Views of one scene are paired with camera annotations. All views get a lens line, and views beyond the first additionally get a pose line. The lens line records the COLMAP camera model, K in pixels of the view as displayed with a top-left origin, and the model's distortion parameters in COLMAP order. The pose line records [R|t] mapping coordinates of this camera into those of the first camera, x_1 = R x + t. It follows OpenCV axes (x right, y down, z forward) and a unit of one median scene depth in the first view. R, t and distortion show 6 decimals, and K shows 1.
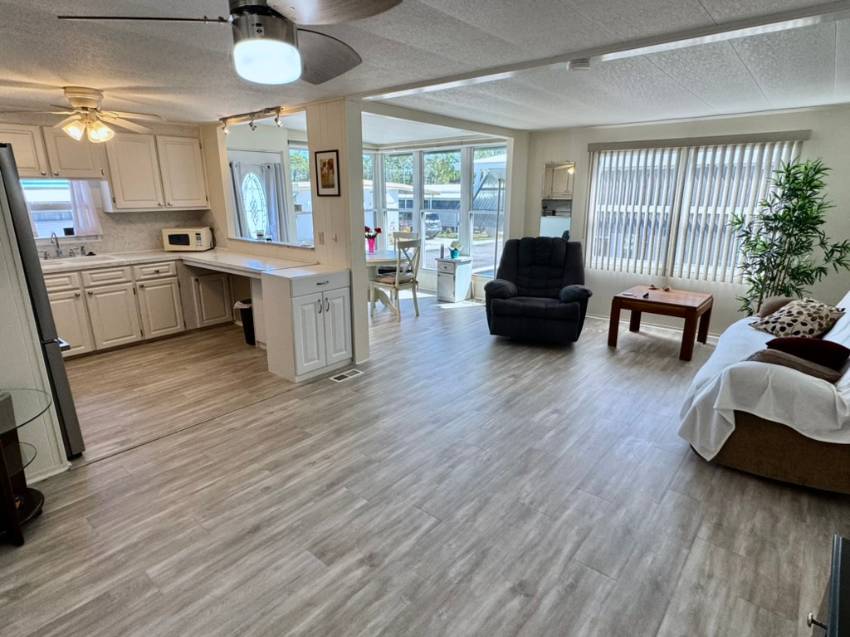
lens RADIAL K [[463.9, 0, 423.2], [0, 463.9, 317.8], [0, 0, 1]] dist [0.001833, -0.001285]
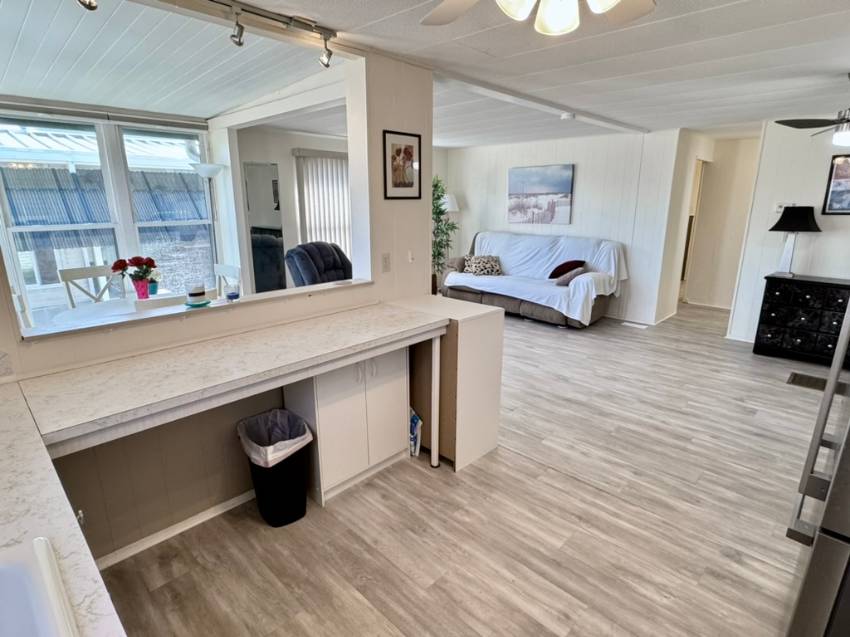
lens RADIAL K [[455.5, 0, 419.7], [0, 455.5, 318.4], [0, 0, 1]] dist [-0.003651, 0.000078]
pose [[0.074392, -0.250305, 0.965305, -0.861638], [0.258136, 0.939828, 0.223805, -0.230189], [-0.963240, 0.232530, 0.134528, 0.885978]]
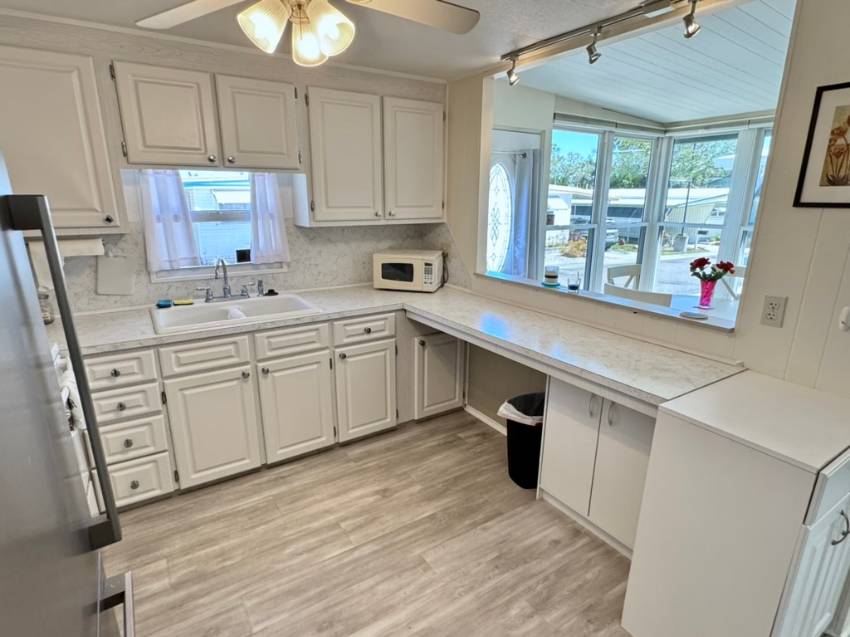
lens RADIAL K [[455.5, 0, 425.7], [0, 455.5, 320.9], [0, 0, 1]] dist [-0.003651, 0.000078]
pose [[0.958132, 0.084057, -0.273709, -0.399425], [-0.083478, 0.996414, 0.013784, -0.143496], [0.273886, 0.009641, 0.961714, 0.540974]]
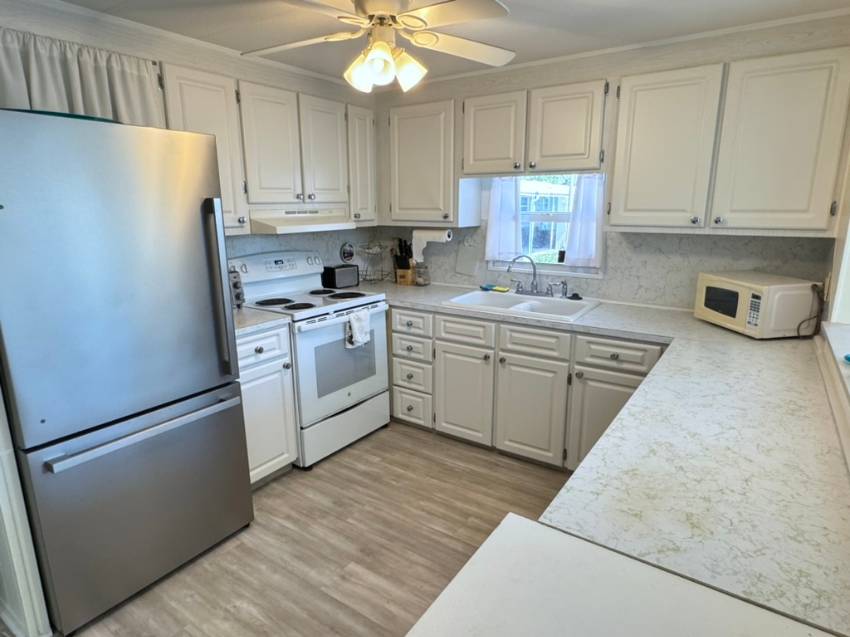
lens RADIAL K [[500.0, 0, 421.6], [0, 500.0, 321.7], [0, 0, 1]] dist [-0.005692, -0.001237]
pose [[0.102826, 0.236364, -0.966209, -0.115827], [-0.256028, 0.944919, 0.203908, -0.215050], [0.961185, 0.226409, 0.157678, 0.816635]]
